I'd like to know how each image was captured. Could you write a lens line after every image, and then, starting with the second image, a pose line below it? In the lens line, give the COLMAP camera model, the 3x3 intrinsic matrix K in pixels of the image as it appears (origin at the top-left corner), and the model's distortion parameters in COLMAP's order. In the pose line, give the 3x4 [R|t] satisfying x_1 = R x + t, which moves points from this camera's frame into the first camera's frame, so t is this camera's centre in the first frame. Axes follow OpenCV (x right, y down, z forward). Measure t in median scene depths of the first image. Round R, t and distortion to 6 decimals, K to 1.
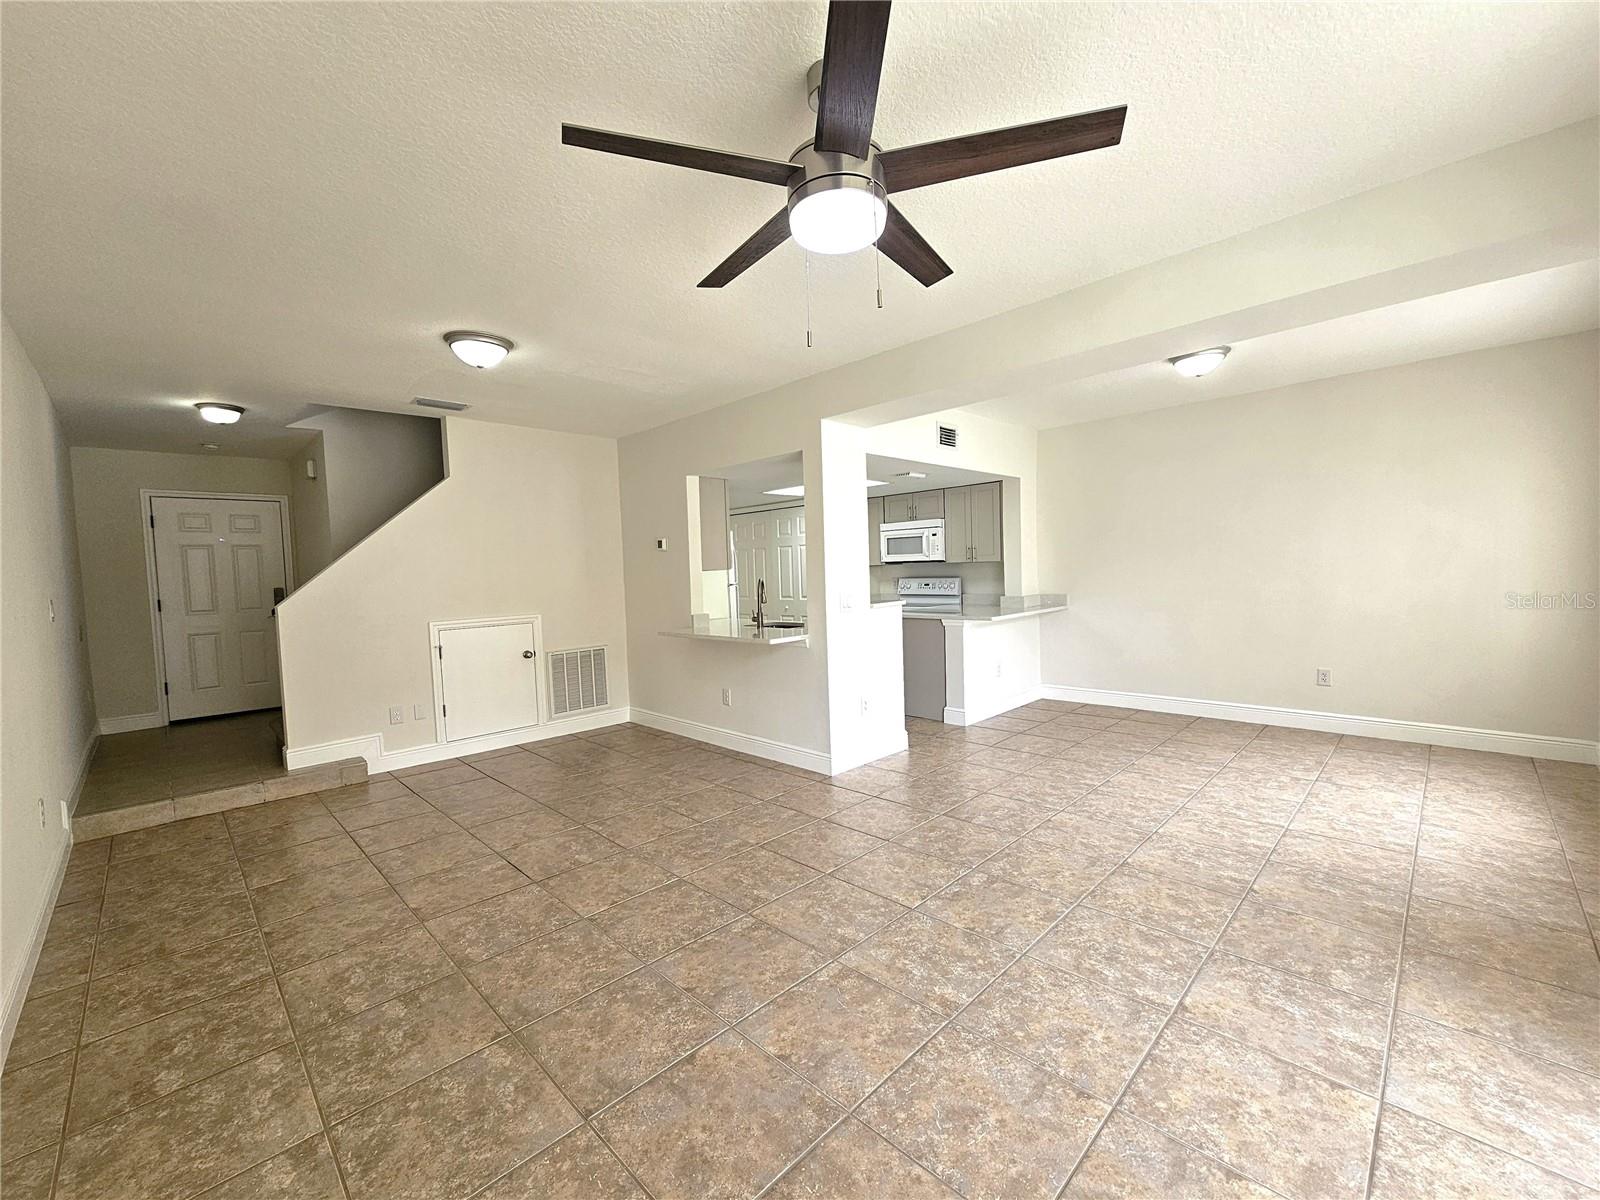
lens RADIAL K [[656.3, 0, 791.4], [0, 656.3, 602.4], [0, 0, 1]] dist [-0.003153, 0.000545]
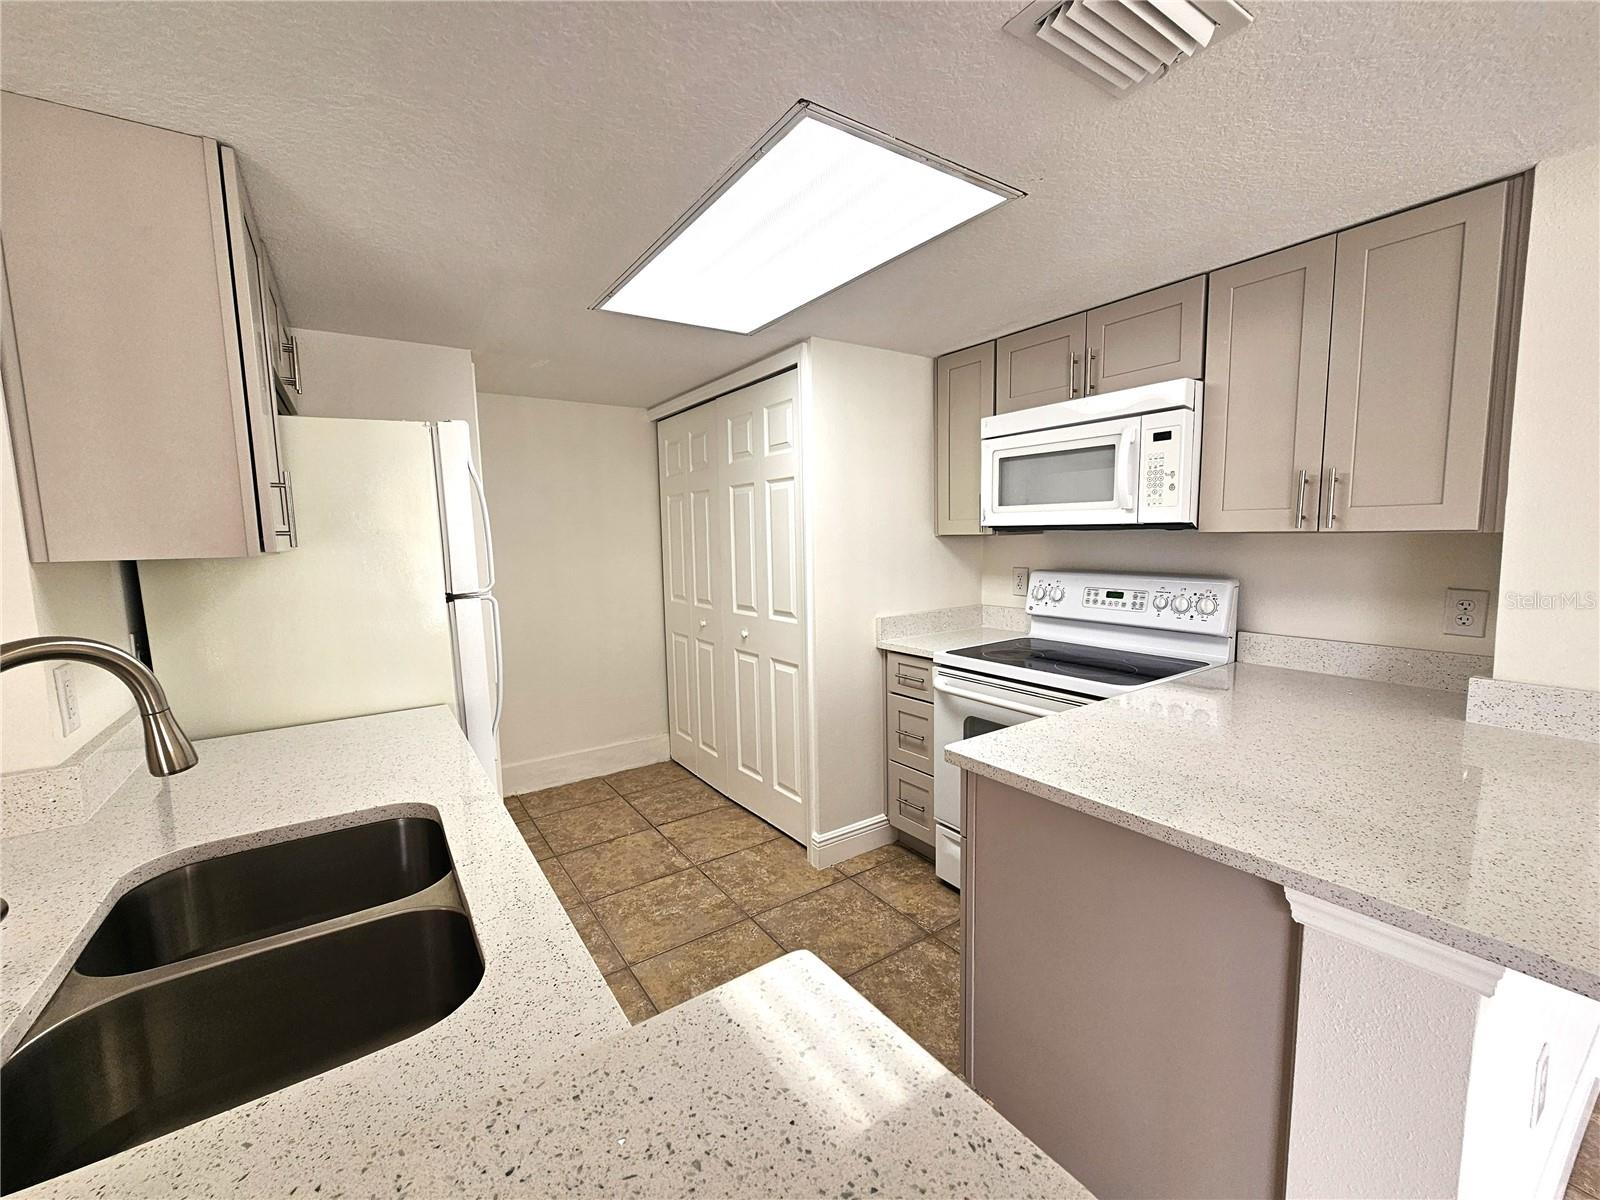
lens RADIAL K [[656.3, 0, 794.5], [0, 656.3, 603.8], [0, 0, 1]] dist [-0.003153, 0.000545]
pose [[0.982755, 0.032459, -0.182042, 0.197849], [-0.021041, 0.997708, 0.064308, -0.076431], [0.183712, -0.059369, 0.981186, 1.197455]]
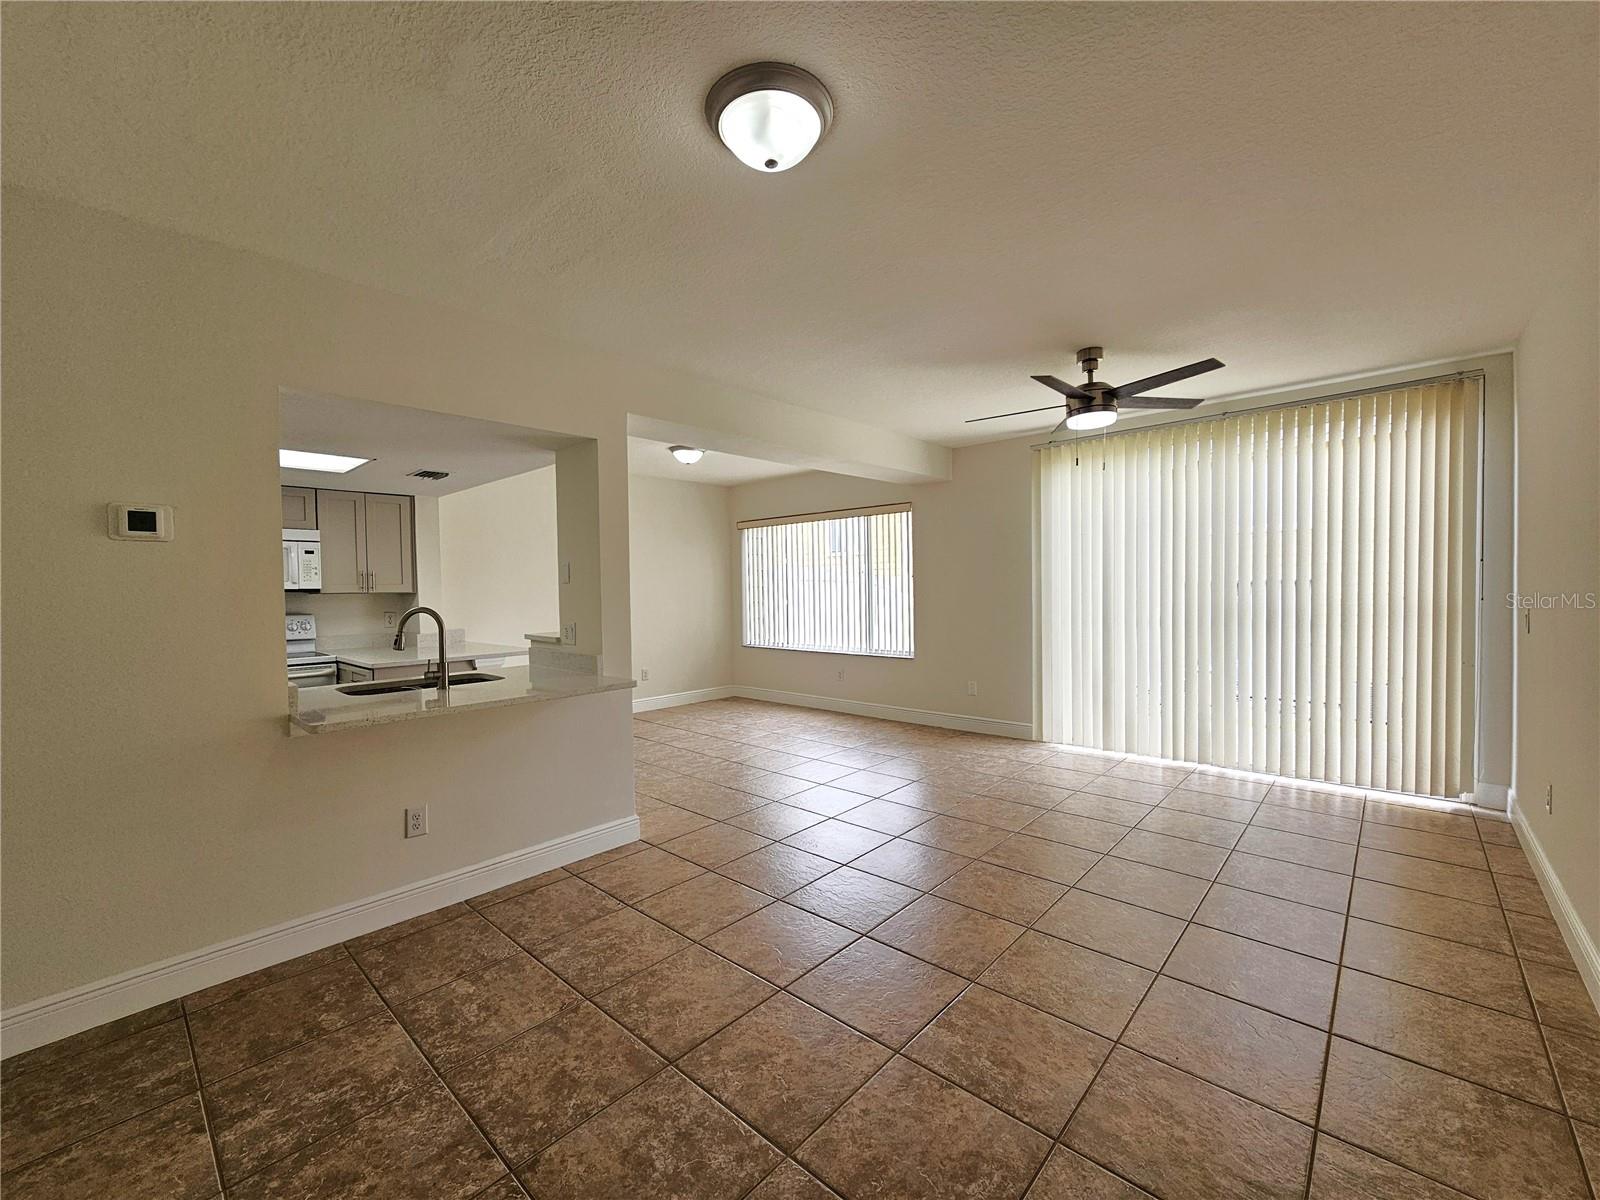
lens RADIAL K [[656.3, 0, 796.3], [0, 656.3, 600.6], [0, 0, 1]] dist [-0.003153, 0.000545]
pose [[-0.048369, 0.013866, 0.998733, -0.883029], [0.068352, 0.997606, -0.010540, -0.016732], [-0.996488, 0.067756, -0.049201, 0.930540]]
